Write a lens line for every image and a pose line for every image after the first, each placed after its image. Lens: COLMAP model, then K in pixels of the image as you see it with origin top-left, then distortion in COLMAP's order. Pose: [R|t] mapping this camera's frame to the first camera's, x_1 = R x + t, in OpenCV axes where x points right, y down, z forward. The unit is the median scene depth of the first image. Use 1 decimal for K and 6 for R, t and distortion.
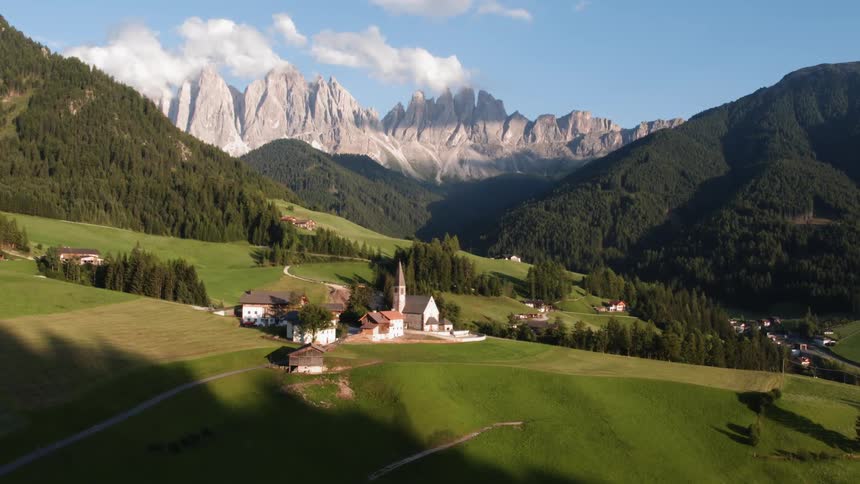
lens RADIAL K [[743.7, 0, 428.4], [0, 743.7, 240.5], [0, 0, 1]] dist [-0.110895, 0.011837]
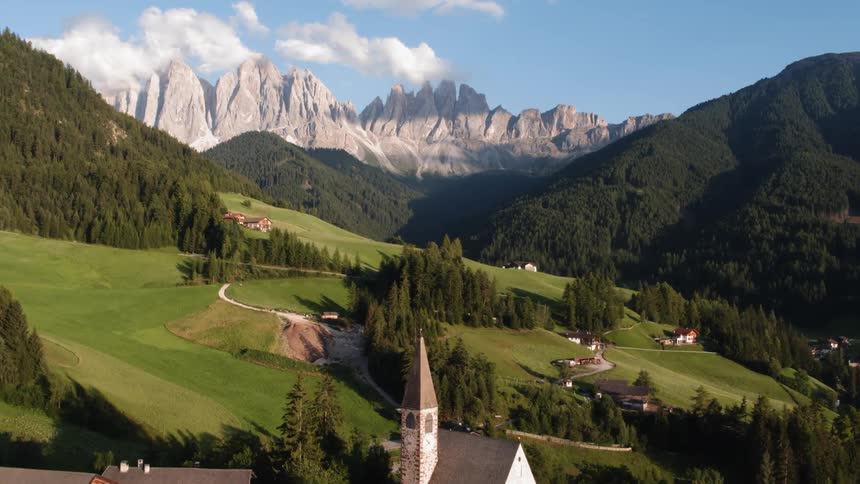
lens RADIAL K [[743.7, 0, 431.6], [0, 743.7, 242.7], [0, 0, 1]] dist [-0.110895, 0.011837]
pose [[0.999405, -0.001103, 0.034485, -0.009393], [0.000927, 0.999987, 0.005110, -0.003545], [-0.034490, -0.005075, 0.999392, 0.135201]]
